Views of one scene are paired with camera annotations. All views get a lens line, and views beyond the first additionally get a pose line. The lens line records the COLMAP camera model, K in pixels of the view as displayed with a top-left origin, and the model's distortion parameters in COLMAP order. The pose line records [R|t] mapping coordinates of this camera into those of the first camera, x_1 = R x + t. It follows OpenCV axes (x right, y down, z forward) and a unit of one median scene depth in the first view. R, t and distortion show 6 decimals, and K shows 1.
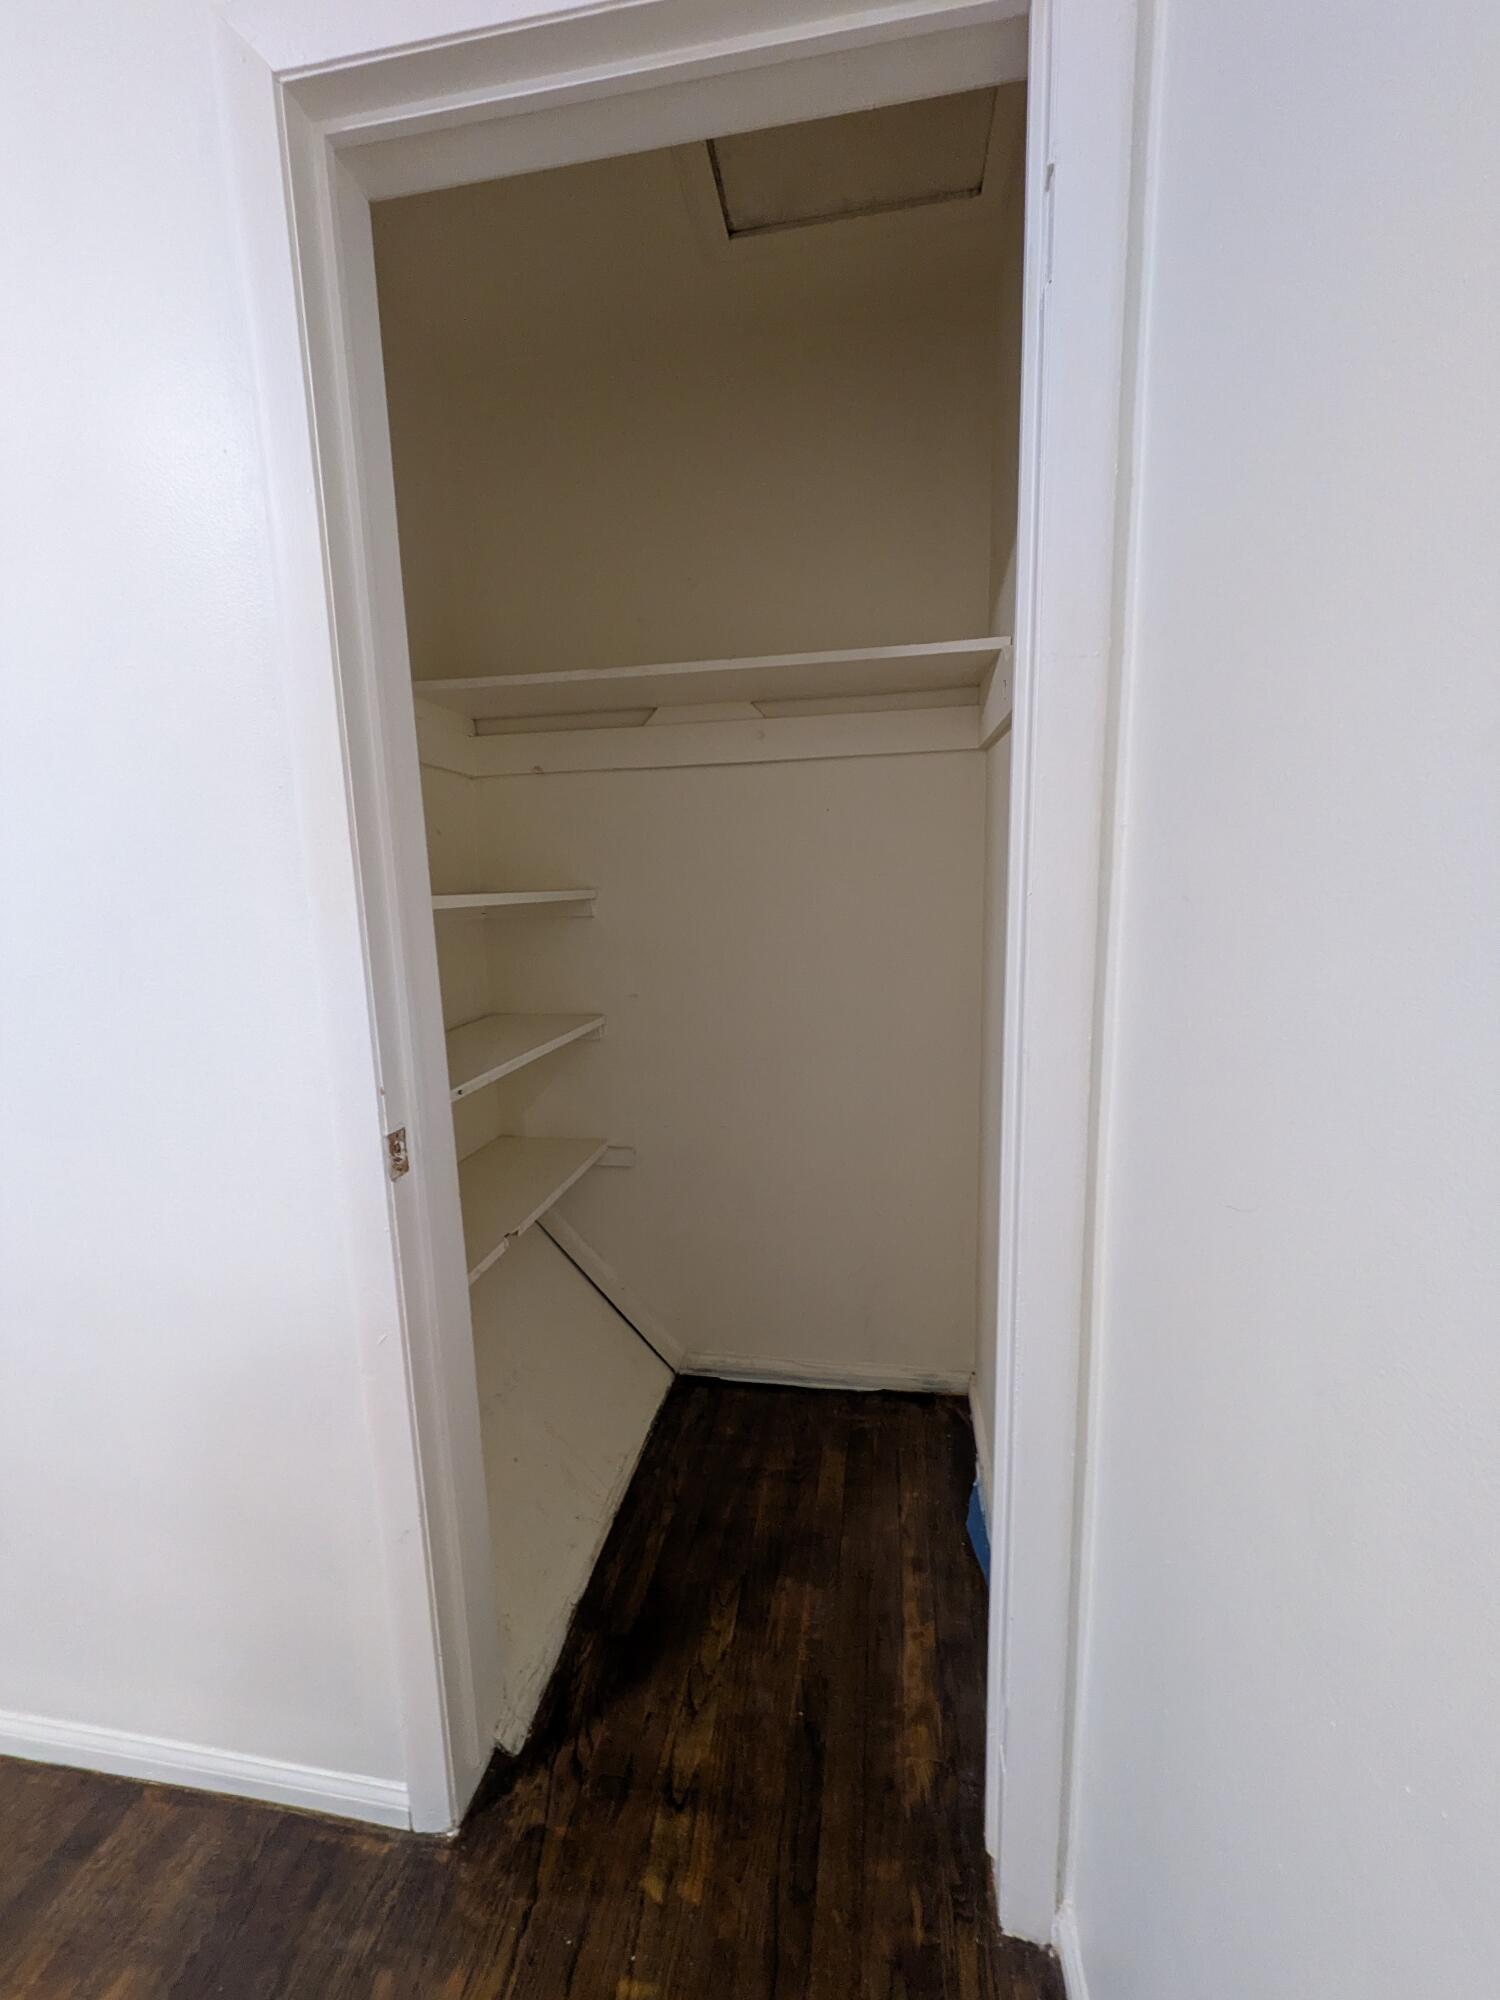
lens RADIAL K [[794.5, 0, 750.5], [0, 794.5, 1001.2], [0, 0, 1]] dist [0.003748, 0.000162]
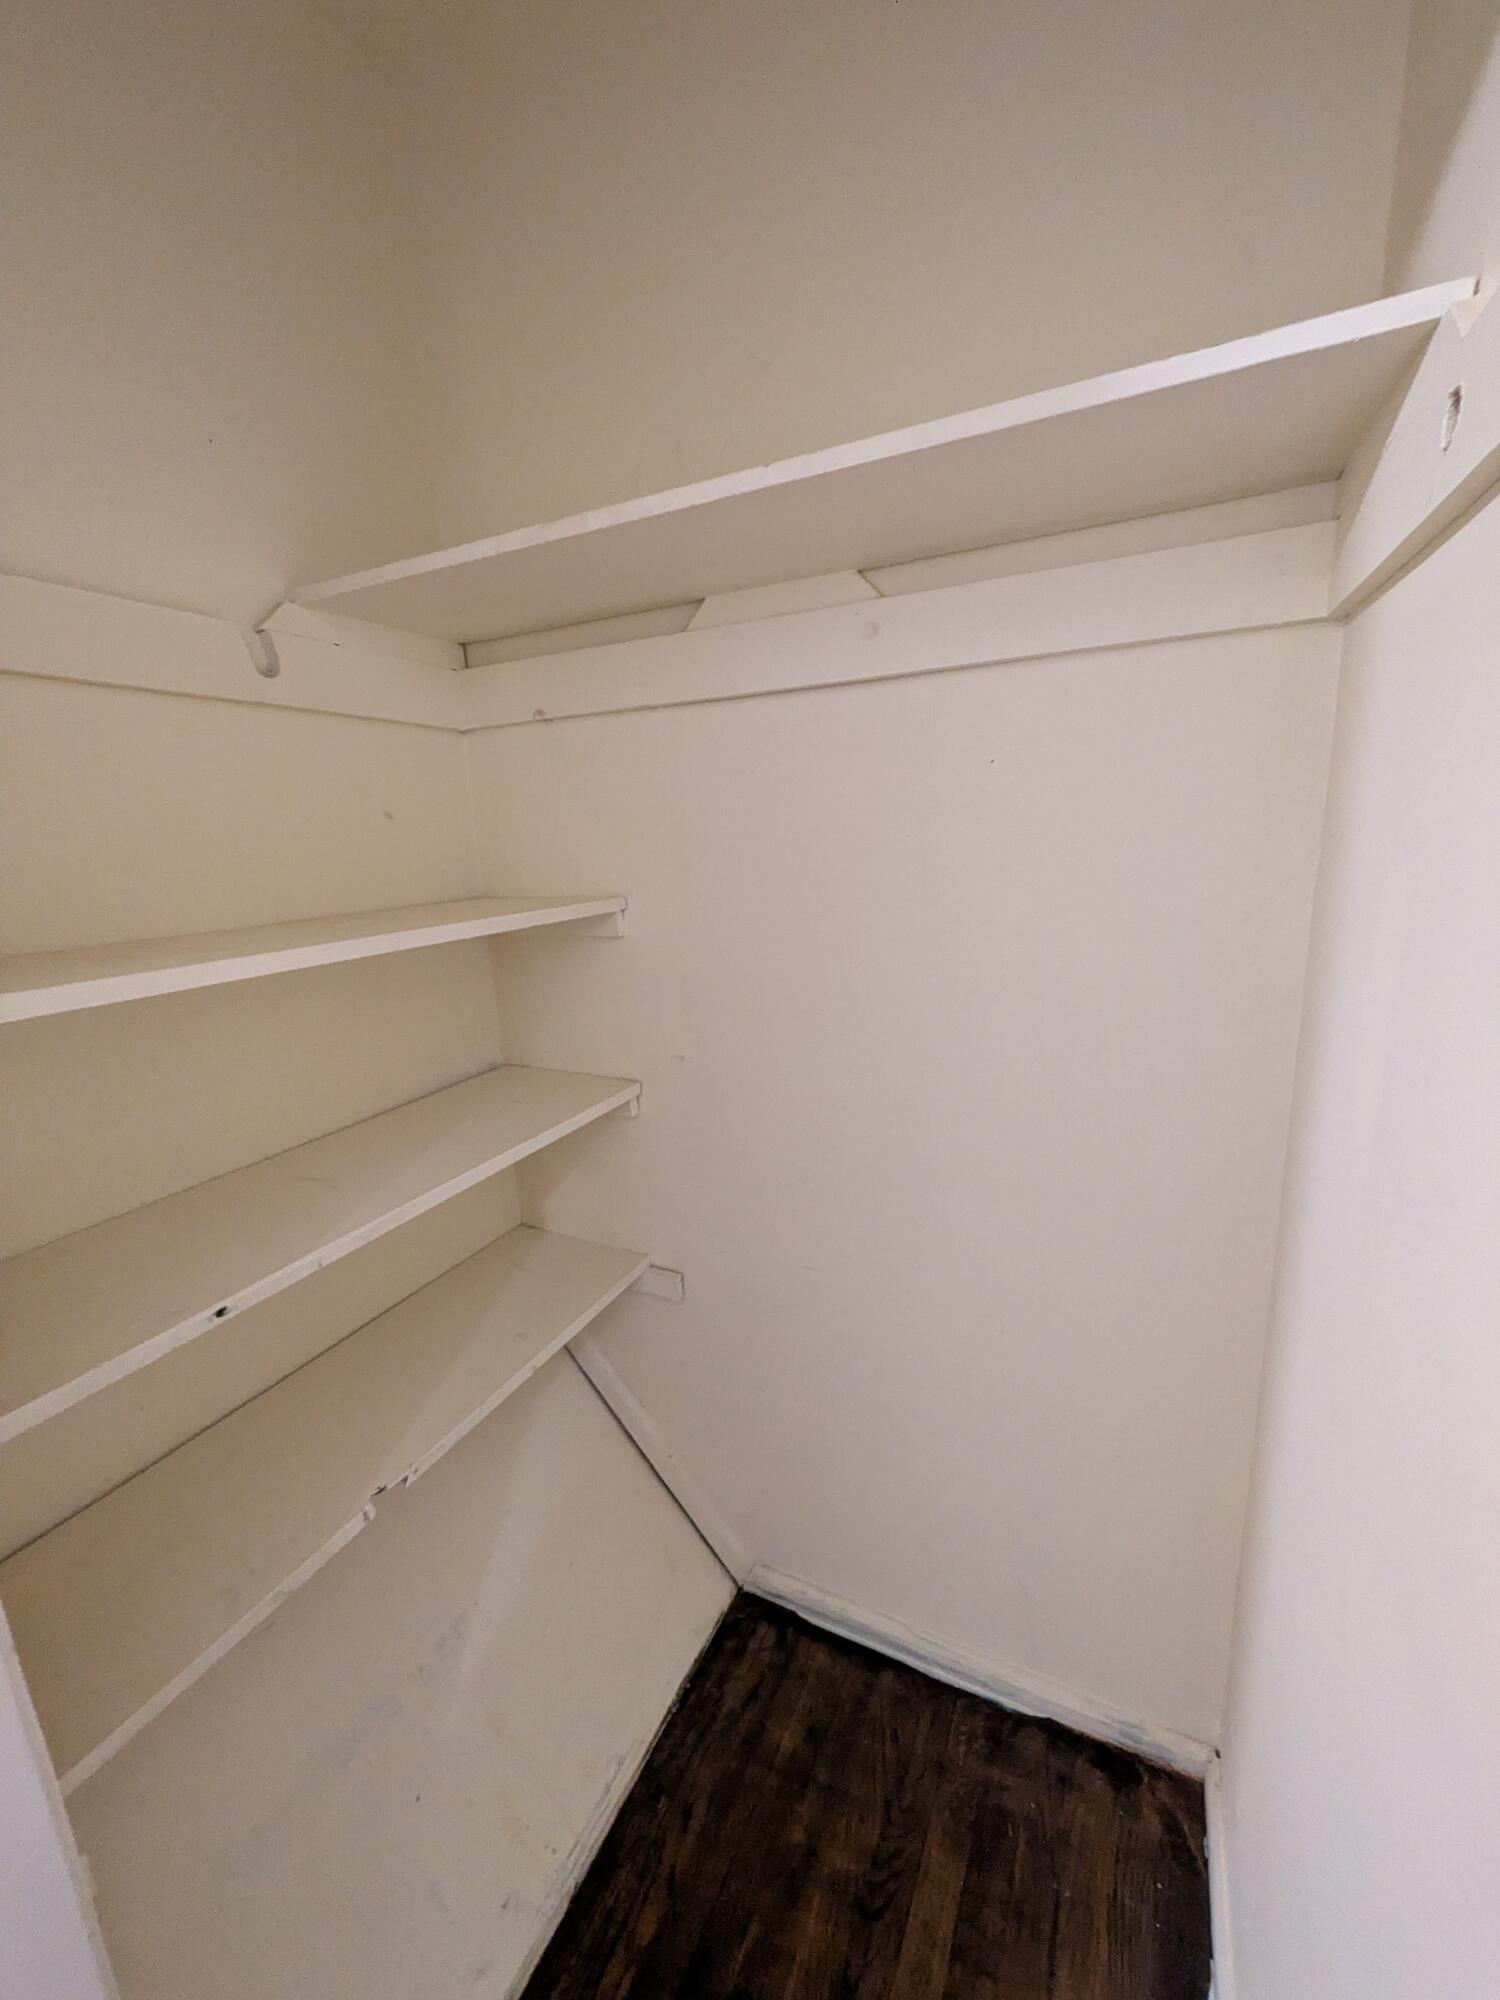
lens RADIAL K [[794.5, 0, 750.2], [0, 794.5, 1003.6], [0, 0, 1]] dist [0.003748, 0.000162]
pose [[0.957026, 0.050741, -0.285529, 0.097867], [-0.029444, 0.996487, 0.078396, -0.108341], [0.288504, -0.066619, 0.955158, 0.401320]]
